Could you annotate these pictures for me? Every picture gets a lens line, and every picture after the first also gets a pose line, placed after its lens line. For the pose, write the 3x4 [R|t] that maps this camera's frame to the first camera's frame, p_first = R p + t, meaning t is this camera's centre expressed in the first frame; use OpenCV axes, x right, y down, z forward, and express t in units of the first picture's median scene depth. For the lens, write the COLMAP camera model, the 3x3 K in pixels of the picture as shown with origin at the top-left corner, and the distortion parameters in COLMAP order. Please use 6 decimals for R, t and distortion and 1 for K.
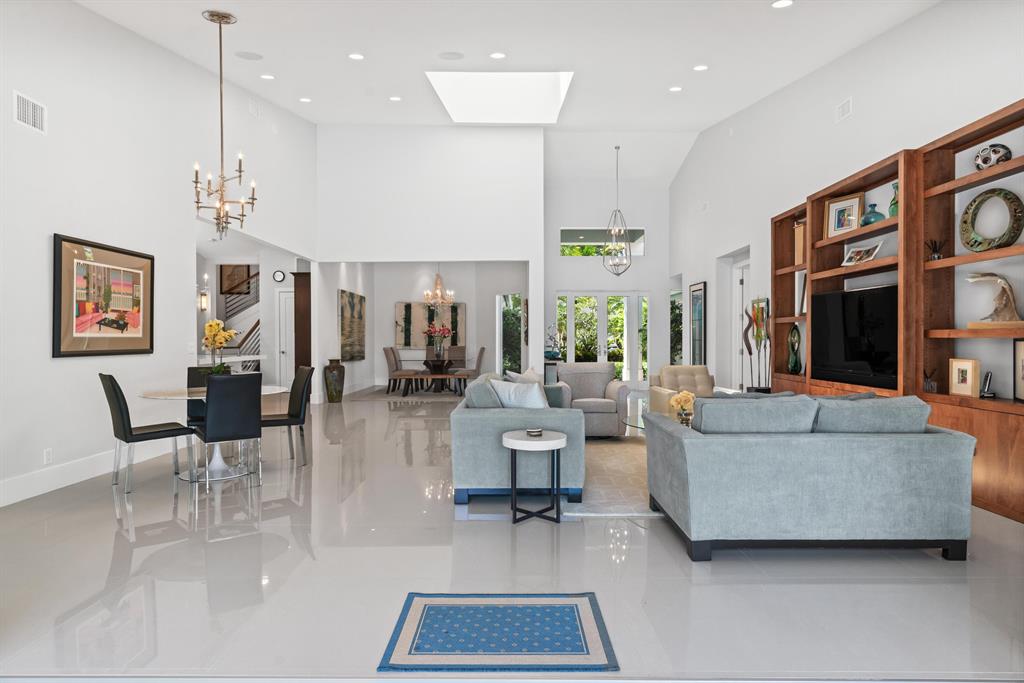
lens RADIAL K [[562.3, 0, 513.4], [0, 562.3, 340.5], [0, 0, 1]] dist [0.003540, 0.000902]
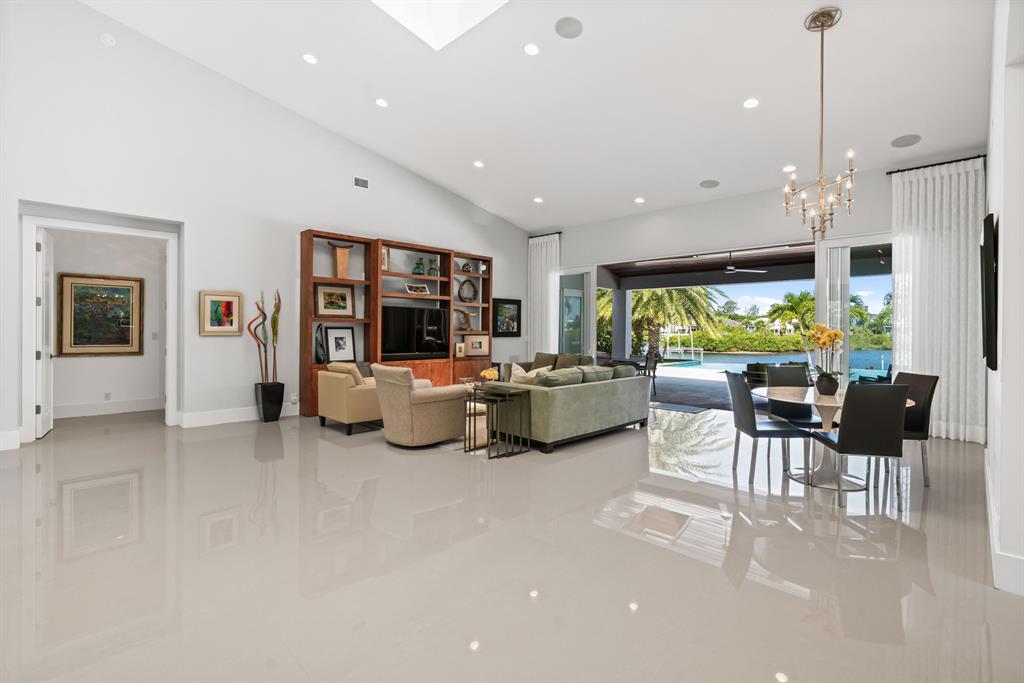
lens RADIAL K [[461.3, 0, 509.9], [0, 461.3, 334.9], [0, 0, 1]] dist [-0.013975, 0.002009]
pose [[-0.713997, -0.003500, 0.700140, -0.563399], [0.001399, 0.999978, 0.006426, -0.010261], [-0.700148, 0.005568, -0.713976, 1.621215]]
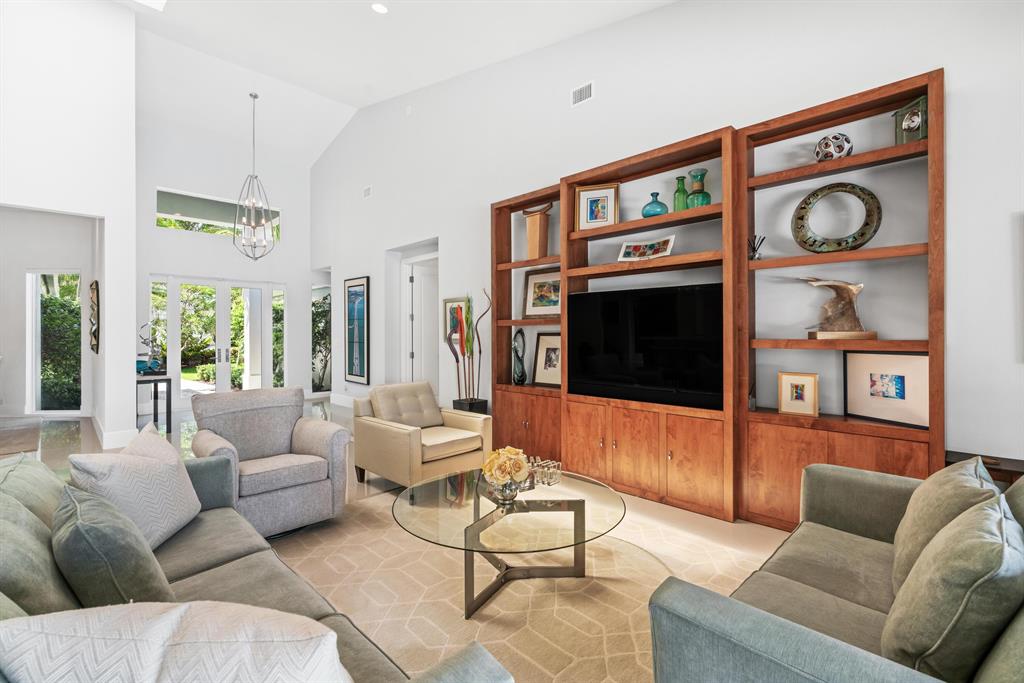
lens RADIAL K [[461.3, 0, 515.9], [0, 461.3, 333.5], [0, 0, 1]] dist [-0.013975, 0.002009]
pose [[0.703215, 0.000716, 0.710977, -0.017385], [0.003375, 0.999985, -0.004346, -0.019085], [-0.710970, 0.005455, 0.703202, 0.565566]]
